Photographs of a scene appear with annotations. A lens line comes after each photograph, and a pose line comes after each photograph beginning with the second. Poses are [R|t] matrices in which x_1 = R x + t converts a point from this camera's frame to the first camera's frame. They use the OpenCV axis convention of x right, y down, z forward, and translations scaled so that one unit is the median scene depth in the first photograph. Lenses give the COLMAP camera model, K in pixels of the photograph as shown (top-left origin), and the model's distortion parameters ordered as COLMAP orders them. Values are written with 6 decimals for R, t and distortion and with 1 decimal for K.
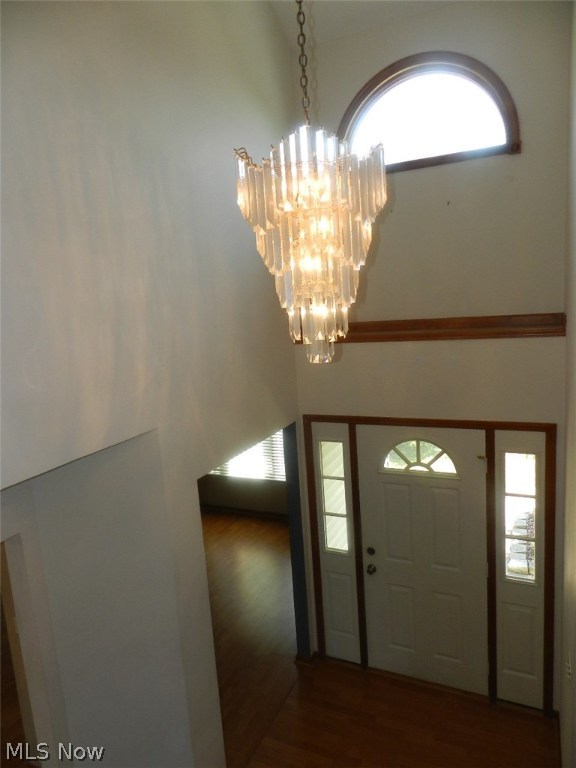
lens RADIAL K [[516.9, 0, 288.0], [0, 516.9, 384.0], [0, 0, 1]] dist [0.011247, -0.002178]
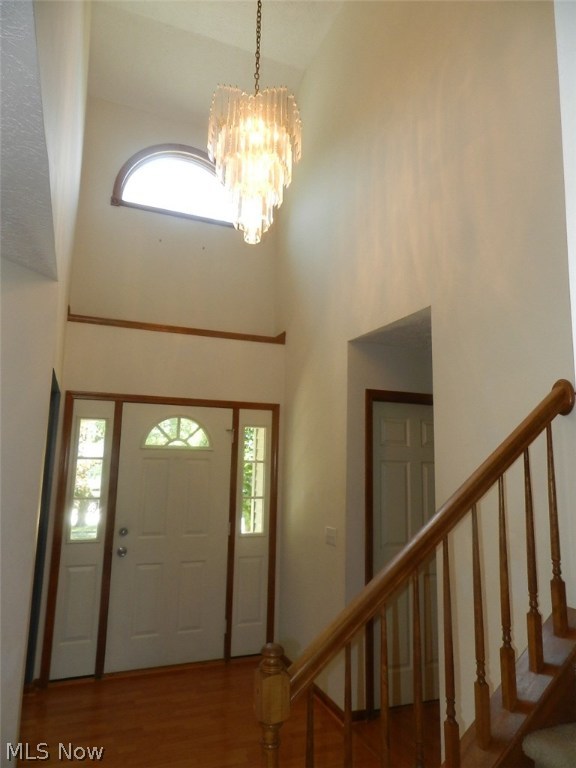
lens RADIAL K [[516.9, 0, 288.0], [0, 516.9, 384.0], [0, 0, 1]] dist [0.011247, -0.002178]
pose [[0.682766, 0.194694, 0.704219, -0.409387], [0.052795, 0.948176, -0.313328, 0.407582], [-0.728727, 0.251109, 0.637104, 0.059496]]
